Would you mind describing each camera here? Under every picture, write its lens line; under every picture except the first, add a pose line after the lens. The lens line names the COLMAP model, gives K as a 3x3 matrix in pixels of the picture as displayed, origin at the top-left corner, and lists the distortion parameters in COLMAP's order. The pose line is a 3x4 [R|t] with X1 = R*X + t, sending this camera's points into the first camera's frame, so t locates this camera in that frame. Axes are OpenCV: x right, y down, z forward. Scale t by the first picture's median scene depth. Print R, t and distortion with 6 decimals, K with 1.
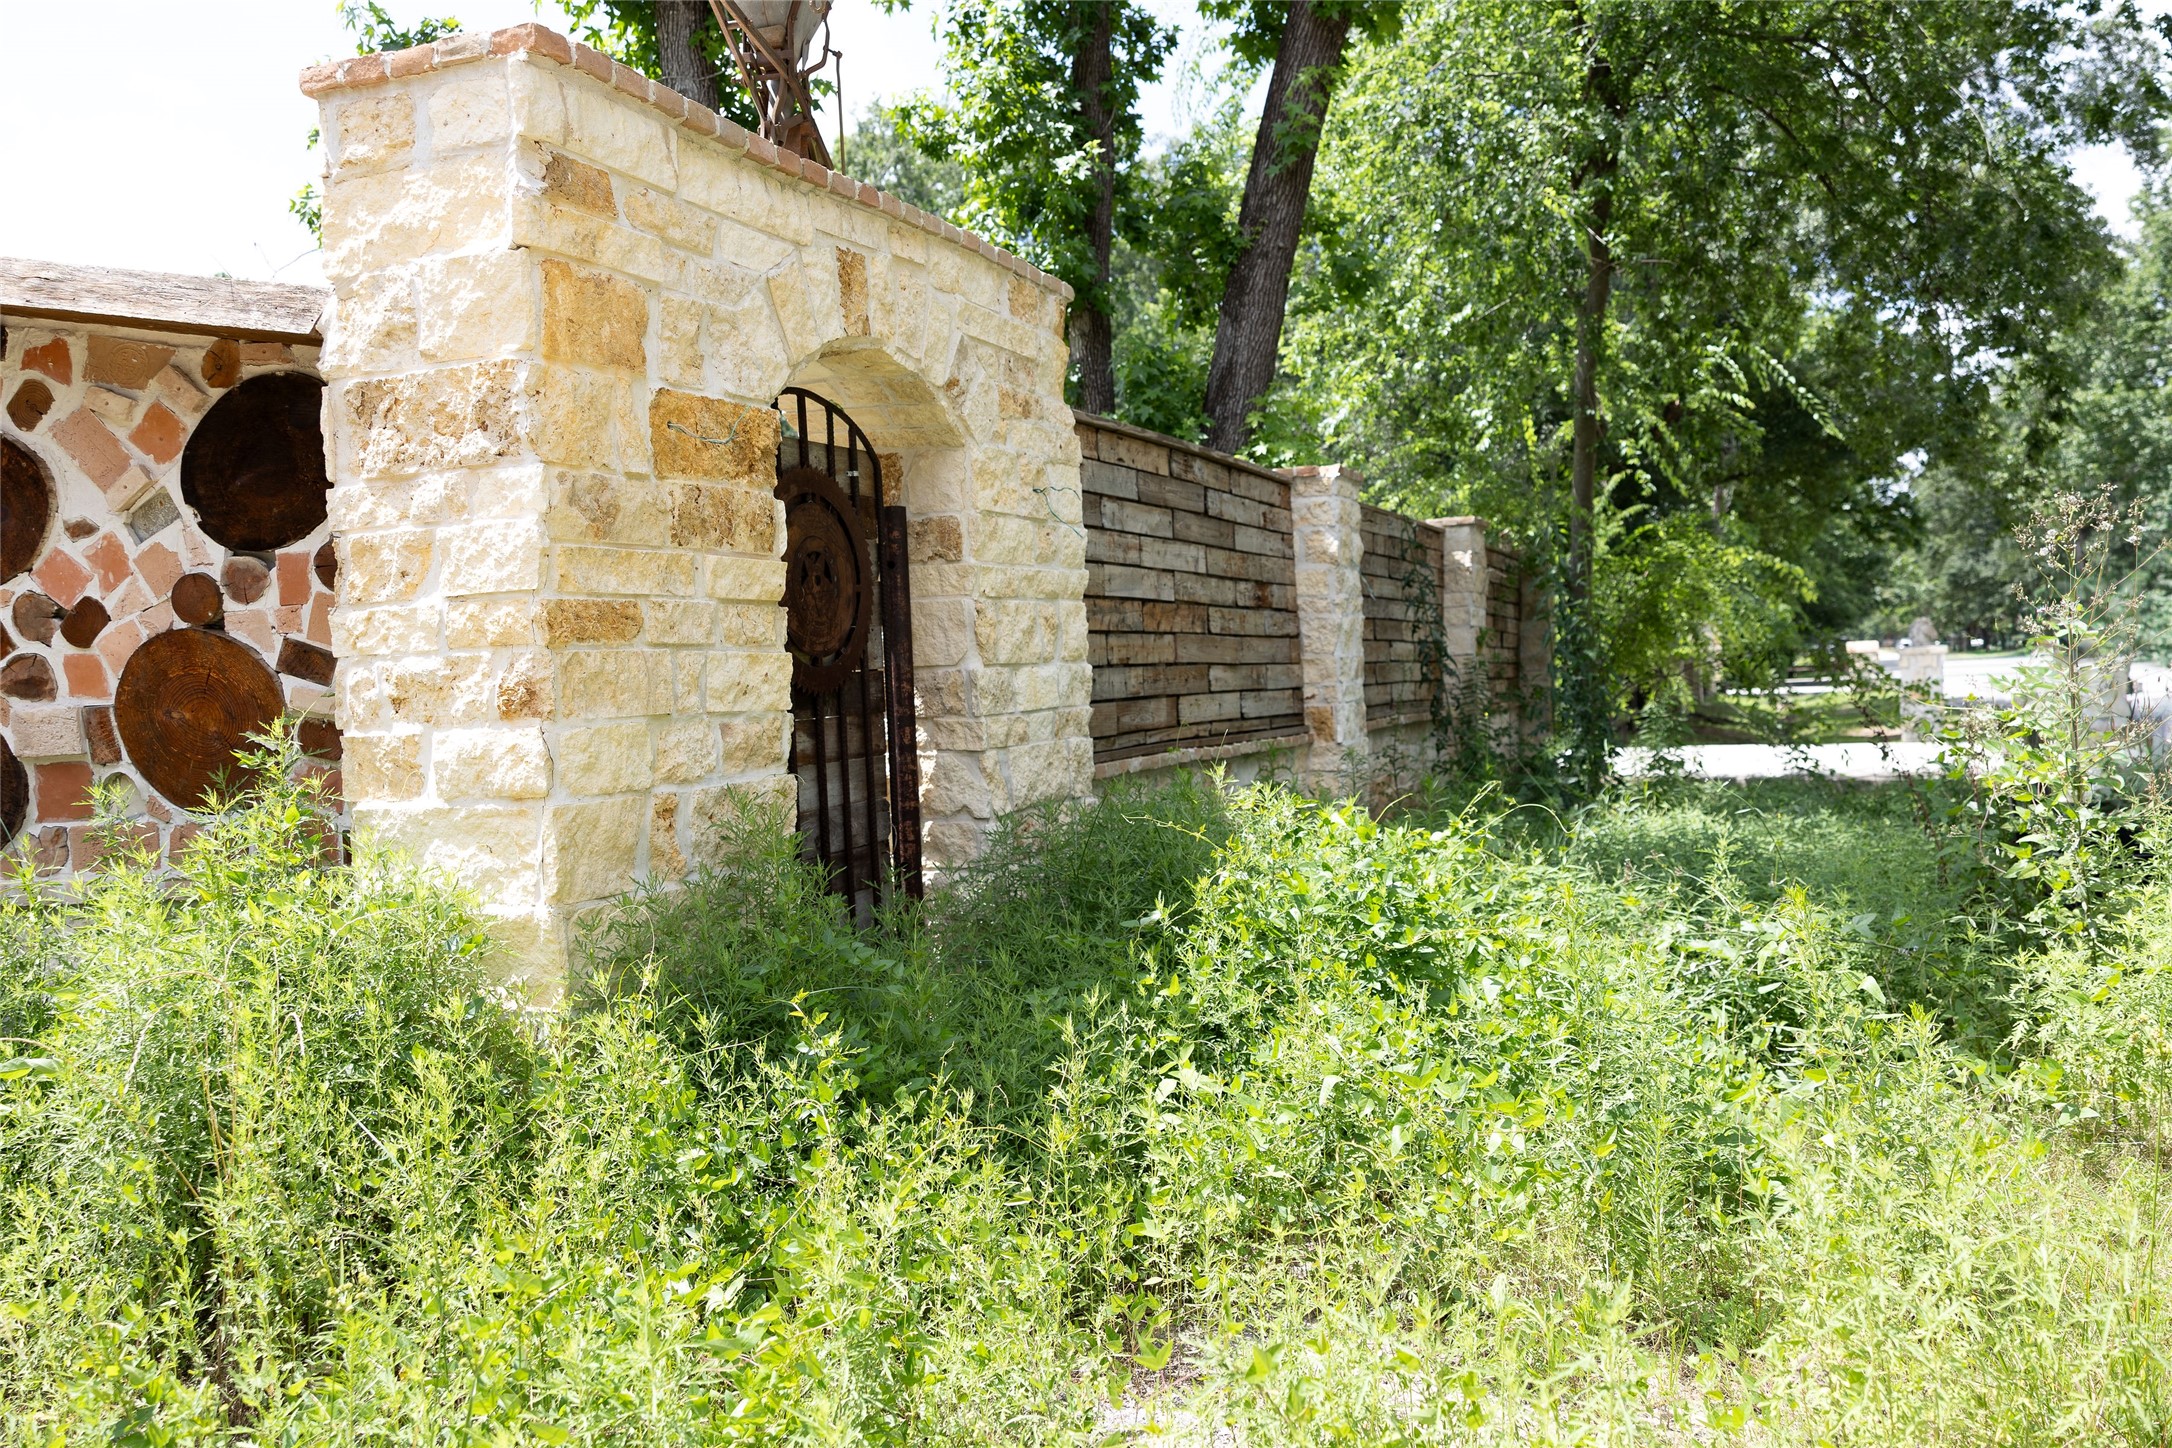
lens RADIAL K [[1738.7, 0, 1089.1], [0, 1738.7, 680.0], [0, 0, 1]] dist [0.021280, -0.013706]
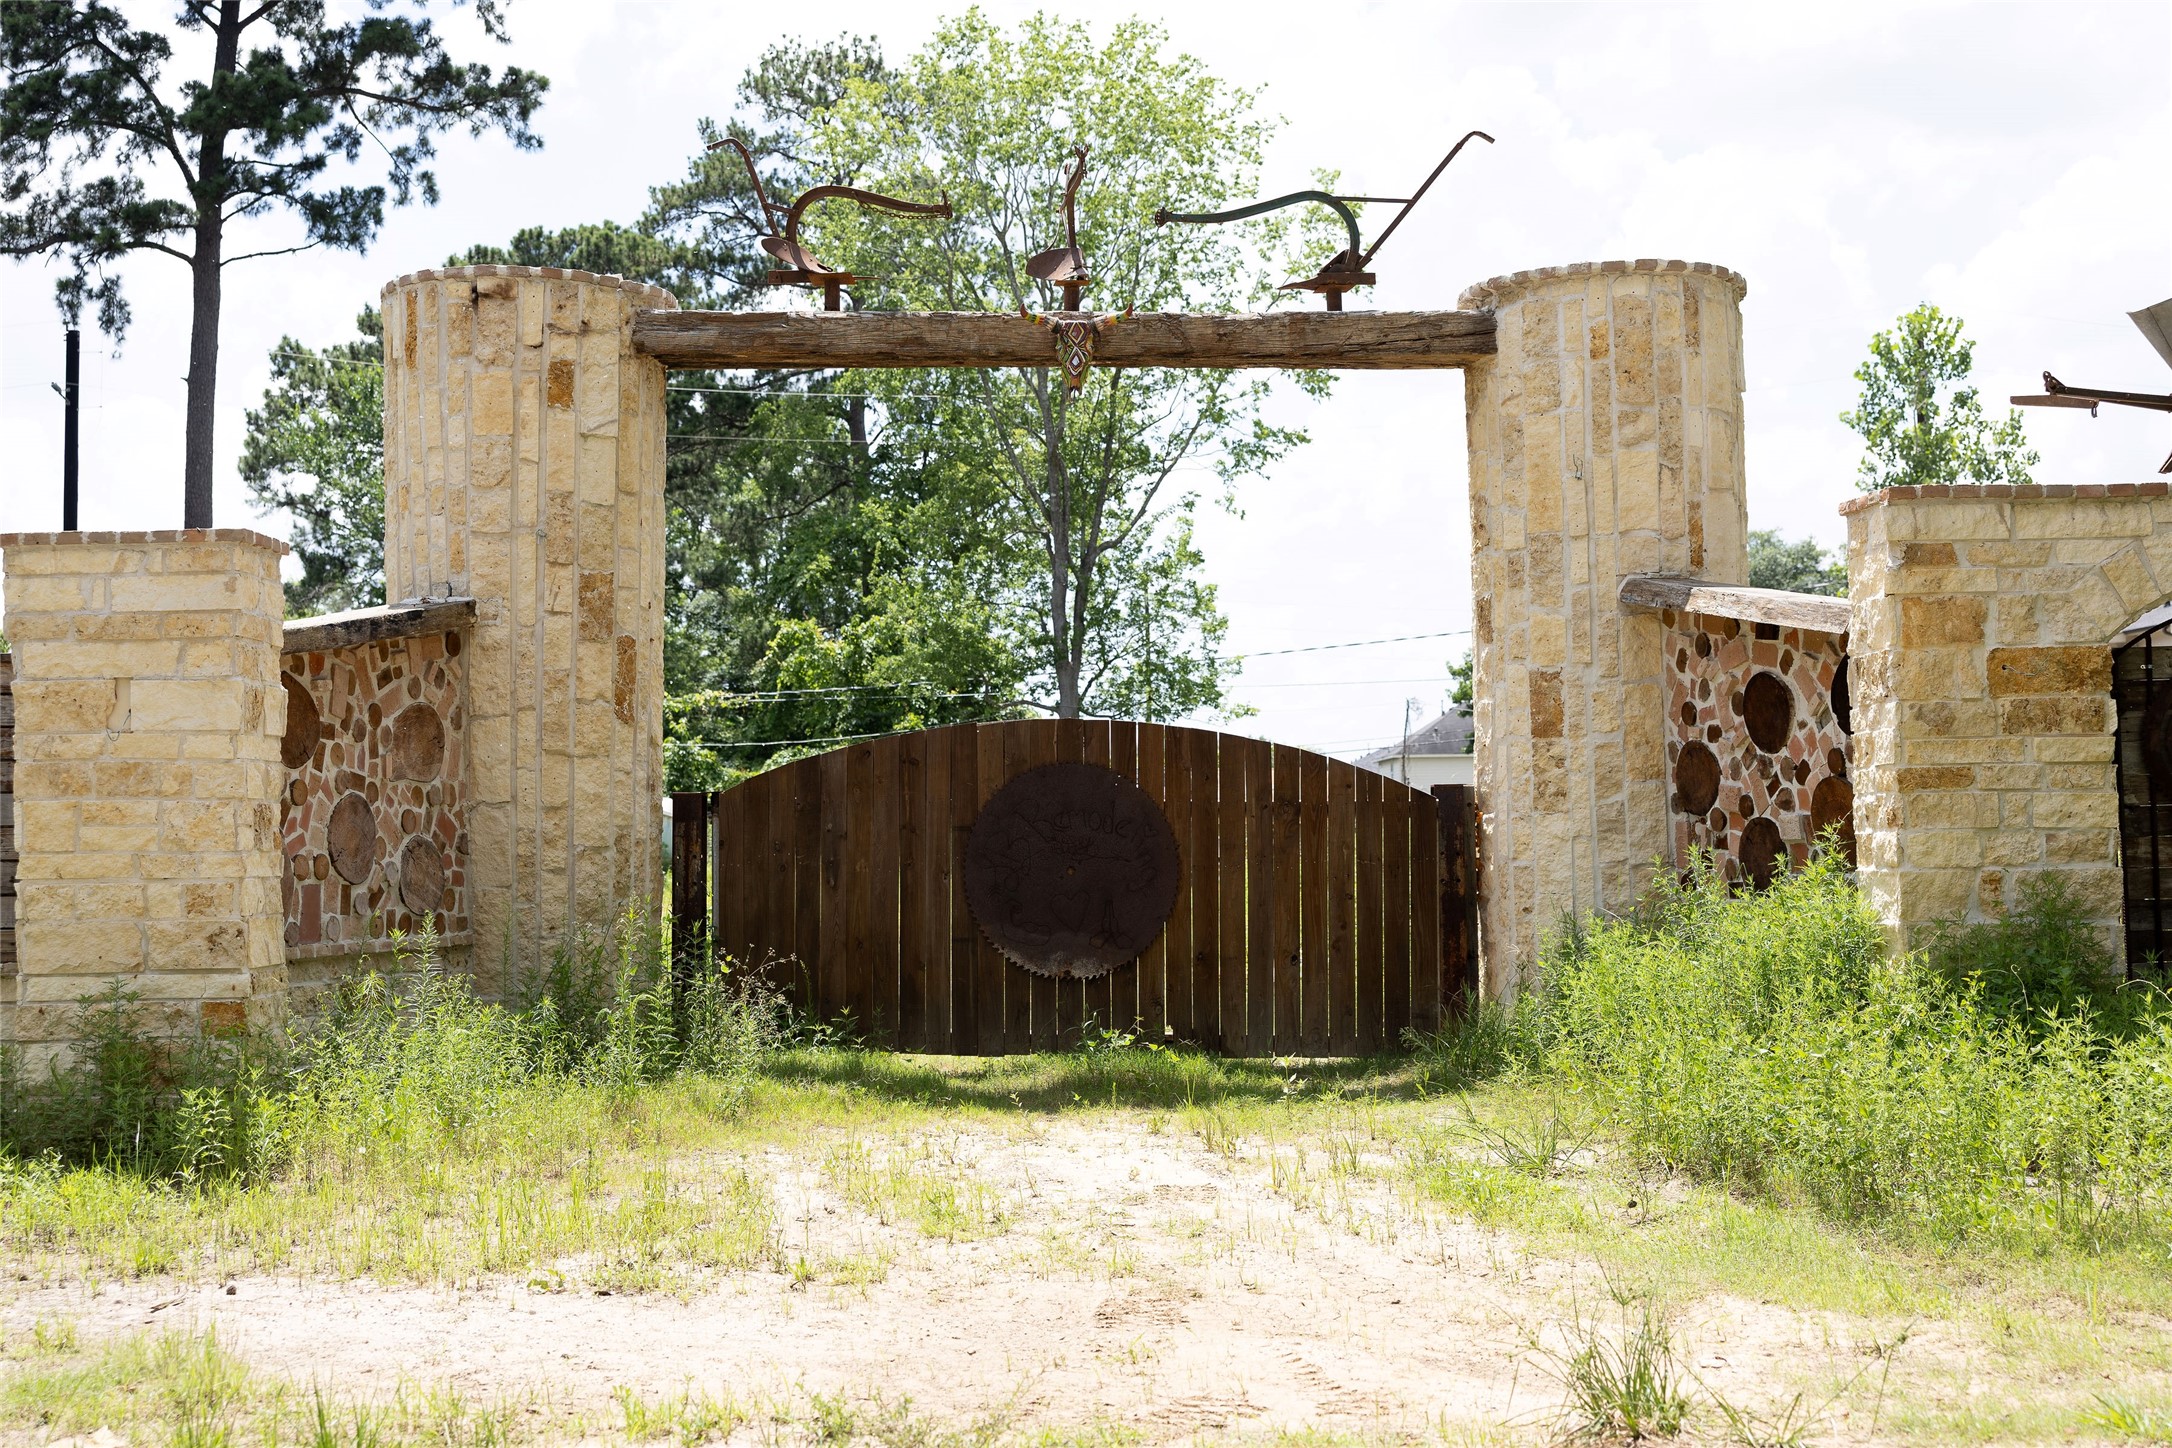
lens RADIAL K [[2545.3, 0, 1075.6], [0, 2545.3, 719.0], [0, 0, 1]] dist [0.021616, 0.000000]
pose [[0.406340, -0.008555, -0.913682, 1.732672], [-0.002335, 0.999943, -0.010402, -0.061346], [0.913719, 0.006360, 0.406296, -0.927114]]
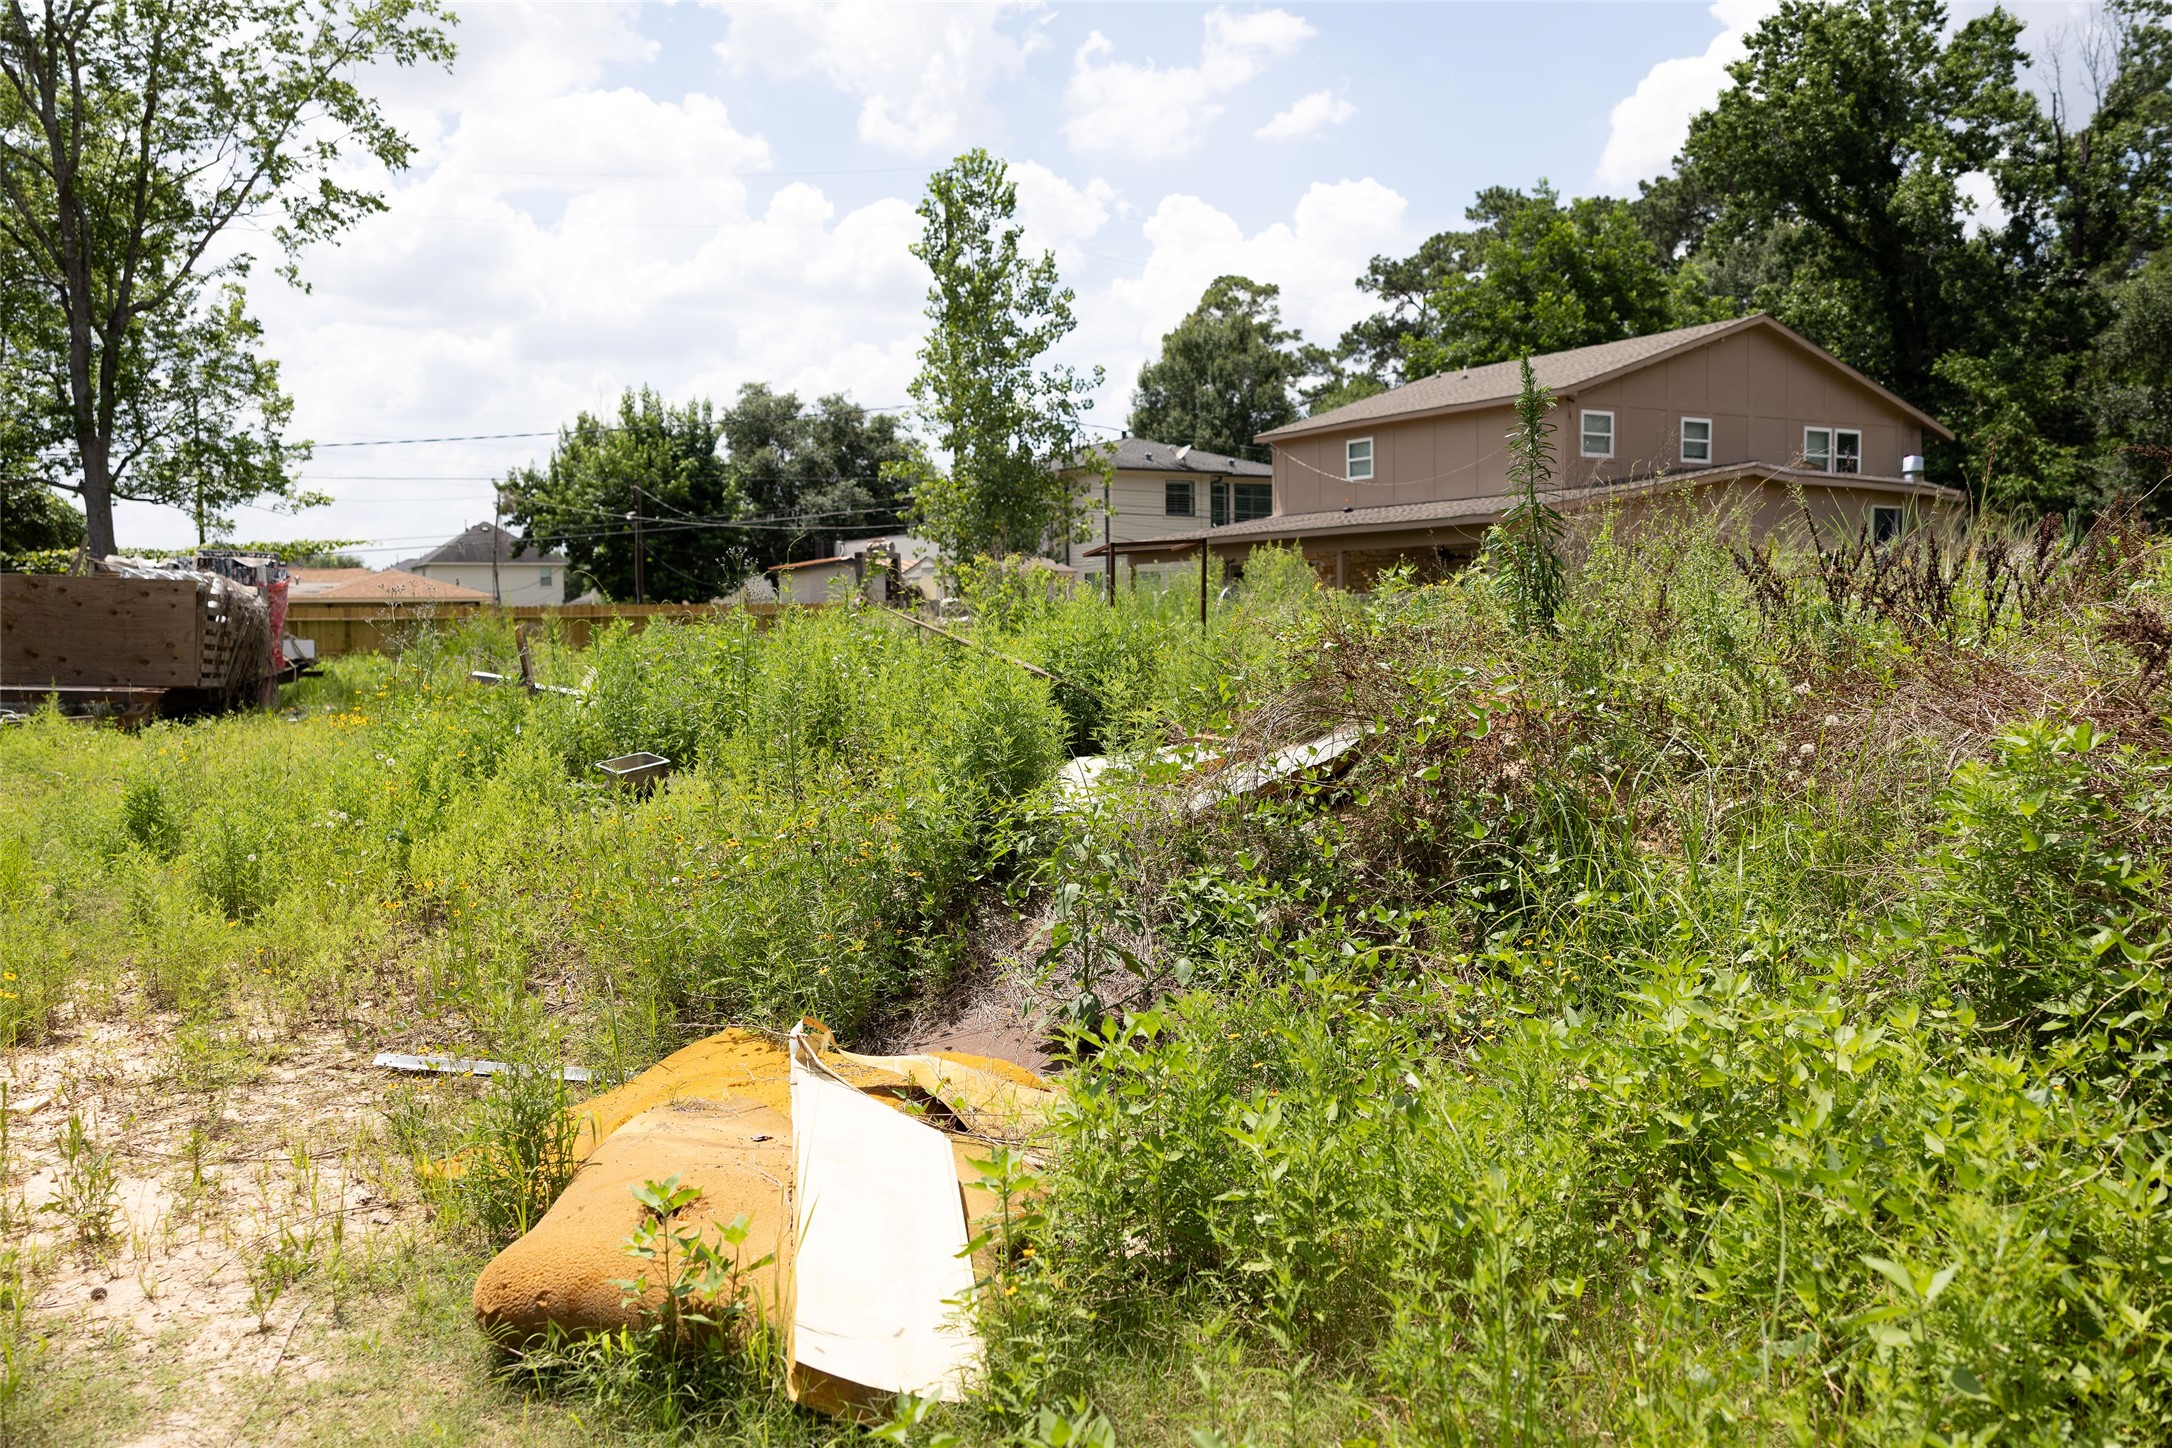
lens RADIAL K [[1701.8, 0, 1100.3], [0, 1701.8, 700.9], [0, 0, 1]] dist [0.000203, 0.013629]
pose [[0.799677, 0.058960, -0.597528, -1.439951], [-0.018464, 0.997111, 0.073678, 0.039385], [0.600146, -0.047886, 0.798456, 0.635897]]
